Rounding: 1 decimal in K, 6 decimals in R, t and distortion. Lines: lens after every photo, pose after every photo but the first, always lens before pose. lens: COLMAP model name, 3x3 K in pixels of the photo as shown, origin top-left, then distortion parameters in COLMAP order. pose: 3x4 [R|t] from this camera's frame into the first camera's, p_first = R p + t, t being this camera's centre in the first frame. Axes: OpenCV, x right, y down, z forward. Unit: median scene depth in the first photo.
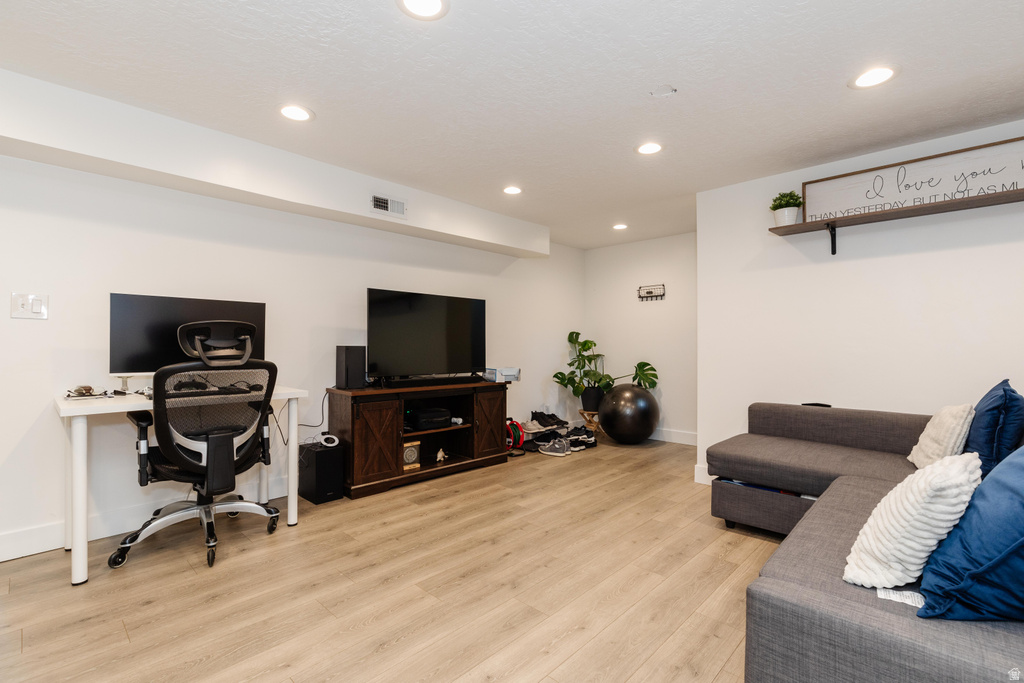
lens RADIAL K [[473.8, 0, 513.4], [0, 473.8, 343.9], [0, 0, 1]] dist [-0.000162, -0.000044]
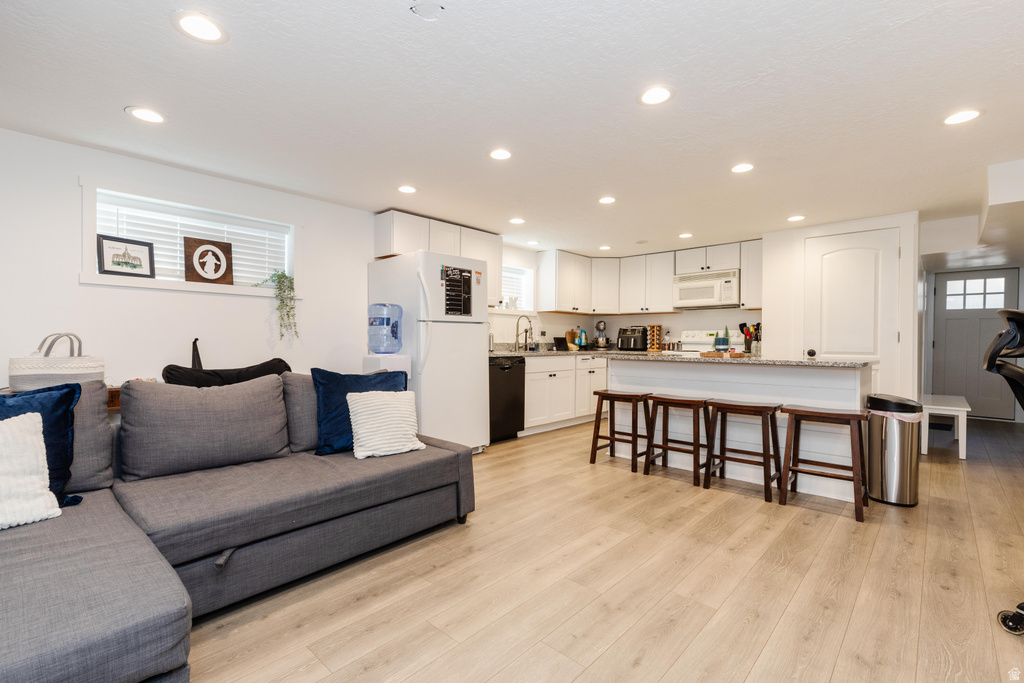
lens RADIAL K [[473.8, 0, 513.4], [0, 473.8, 343.9], [0, 0, 1]] dist [-0.000162, -0.000044]
pose [[-0.999918, -0.005136, -0.011699, 0.201873], [-0.005152, 0.999986, 0.001345, 0.006034], [0.011691, 0.001405, -0.999931, 1.999553]]
